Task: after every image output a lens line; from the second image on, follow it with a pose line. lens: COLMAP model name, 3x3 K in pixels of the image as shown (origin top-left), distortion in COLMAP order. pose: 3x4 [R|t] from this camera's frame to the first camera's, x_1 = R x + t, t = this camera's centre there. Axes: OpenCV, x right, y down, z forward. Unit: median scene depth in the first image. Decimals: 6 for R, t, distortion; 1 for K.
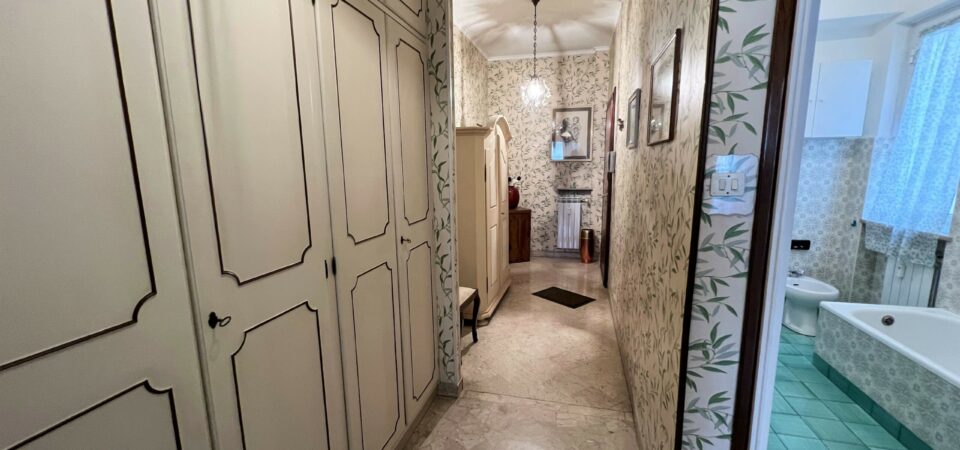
lens RADIAL K [[382.4, 0, 480.0], [0, 382.4, 225.0], [0, 0, 1]] dist [-0.002365, -0.000412]
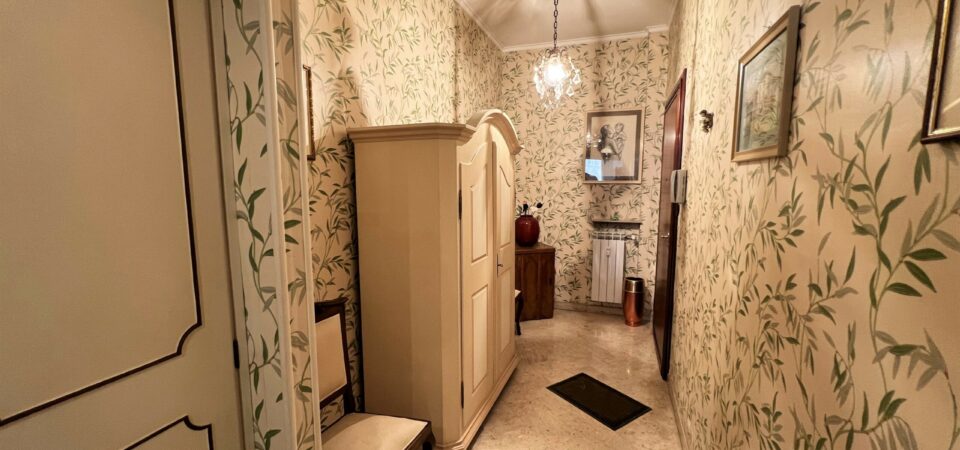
lens RADIAL K [[381.7, 0, 480.0], [0, 381.7, 225.0], [0, 0, 1]] dist [-0.001396, -0.000300]
pose [[0.995116, 0.023189, -0.095955, 0.061600], [-0.027738, 0.998540, -0.046351, -0.048447], [0.094740, 0.048786, 0.994306, 0.265153]]
